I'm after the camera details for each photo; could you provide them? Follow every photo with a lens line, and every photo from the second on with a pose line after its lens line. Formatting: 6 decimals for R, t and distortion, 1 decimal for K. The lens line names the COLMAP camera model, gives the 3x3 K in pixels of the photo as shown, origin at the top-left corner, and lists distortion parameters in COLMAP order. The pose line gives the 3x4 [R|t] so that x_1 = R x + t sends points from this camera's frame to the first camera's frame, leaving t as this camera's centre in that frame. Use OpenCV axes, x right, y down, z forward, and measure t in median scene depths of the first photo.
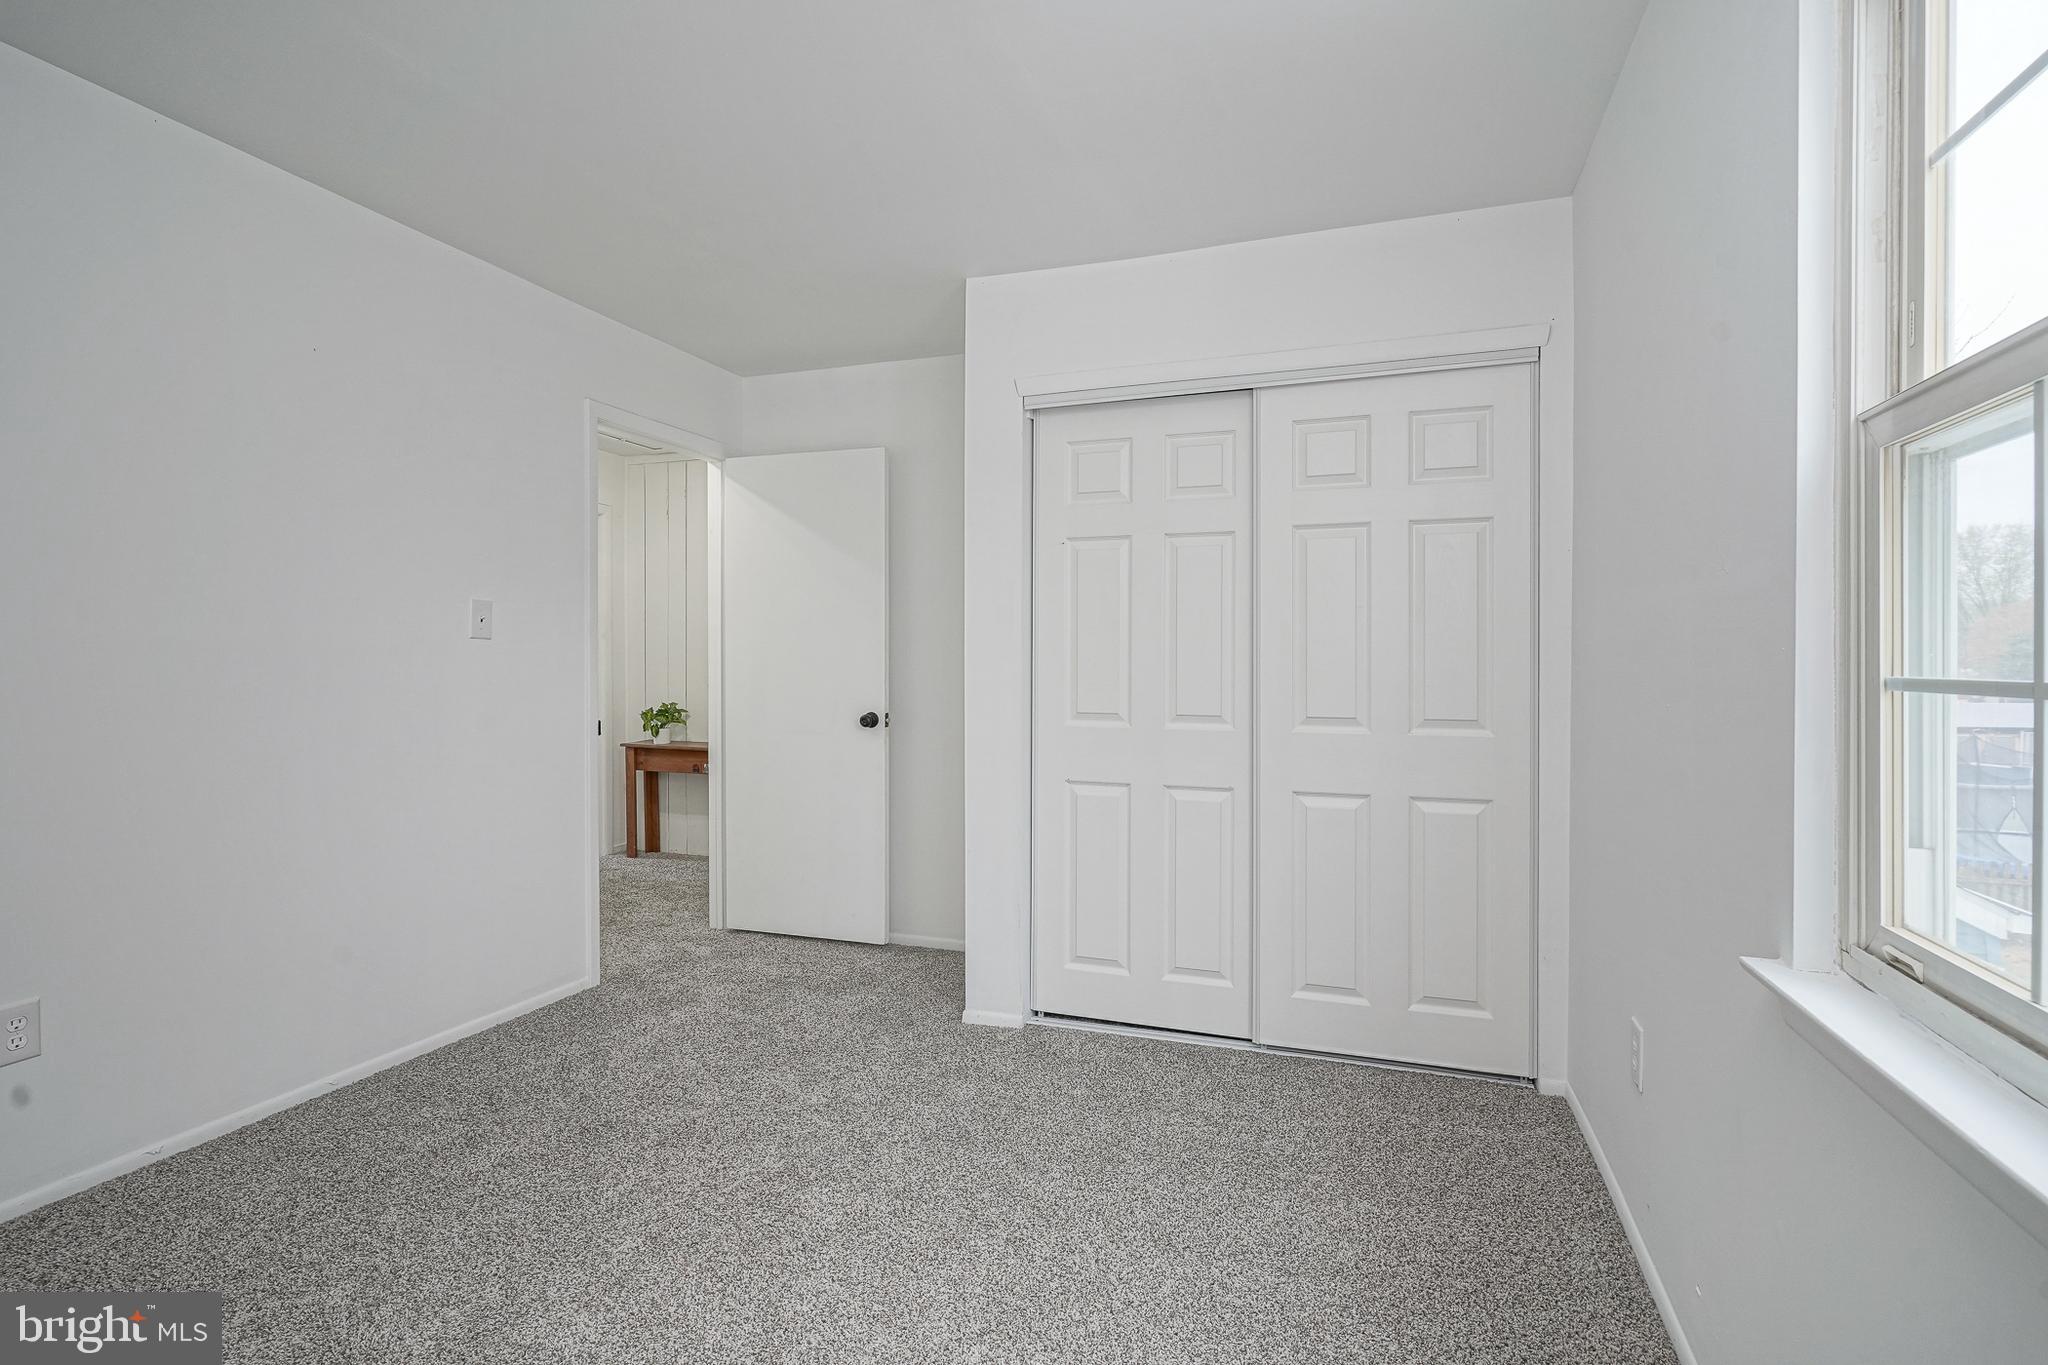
lens RADIAL K [[1016.0, 0, 1013.4], [0, 1016.0, 665.8], [0, 0, 1]] dist [-0.001628, 0.000113]
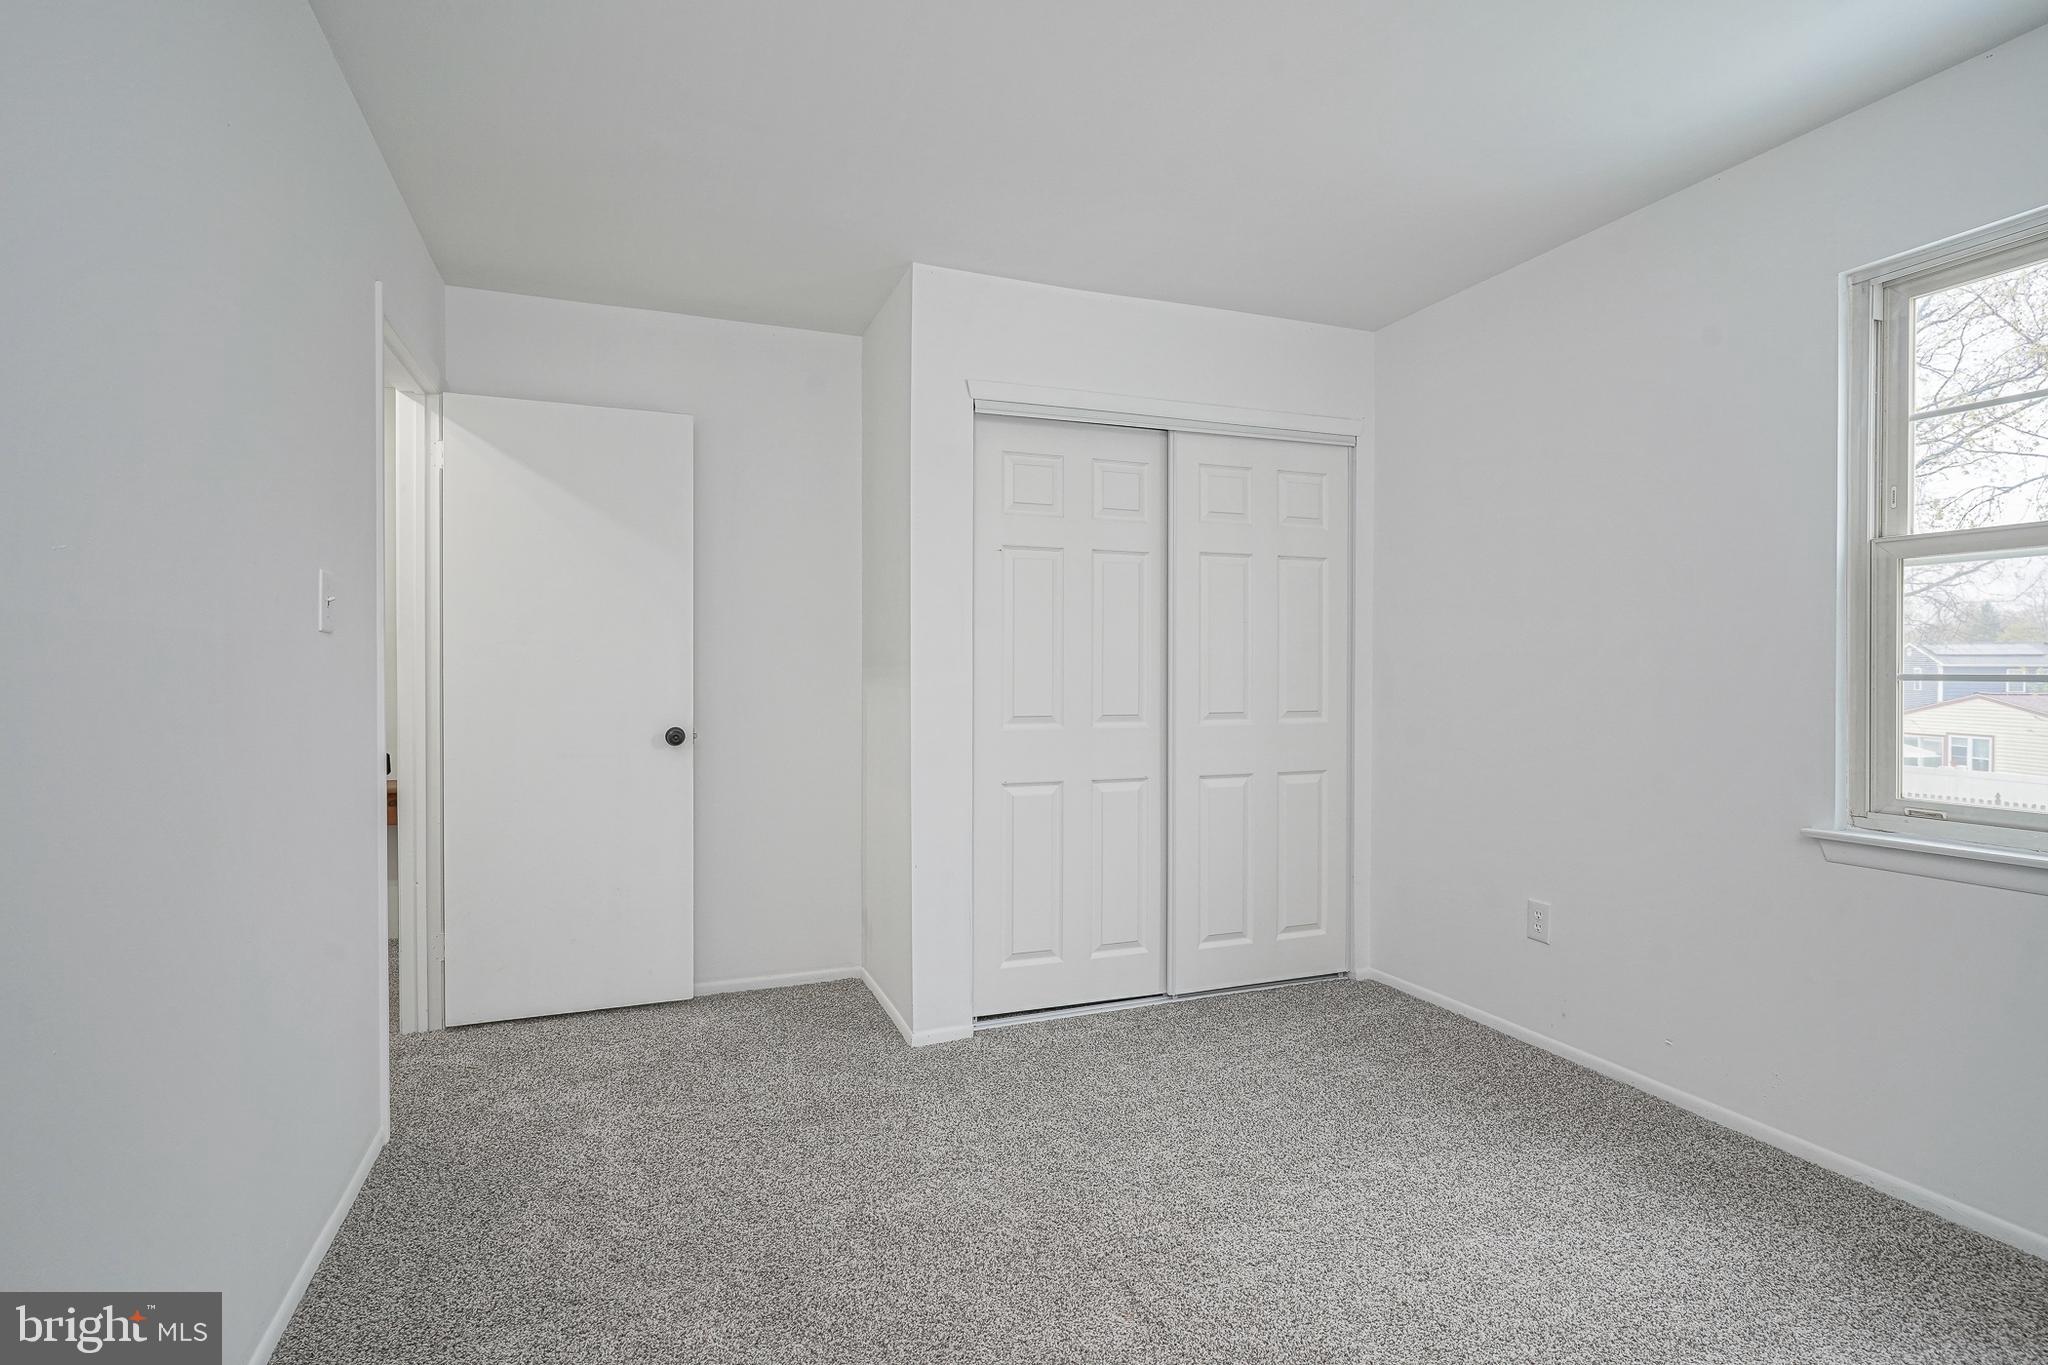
lens RADIAL K [[988.9, 0, 1021.7], [0, 988.9, 676.3], [0, 0, 1]] dist [-0.002550, 0.000053]
pose [[0.755748, -0.006604, 0.654829, -0.586713], [0.003868, 0.999977, 0.005622, 0.000001], [-0.654851, -0.001716, 0.755756, 0.241526]]
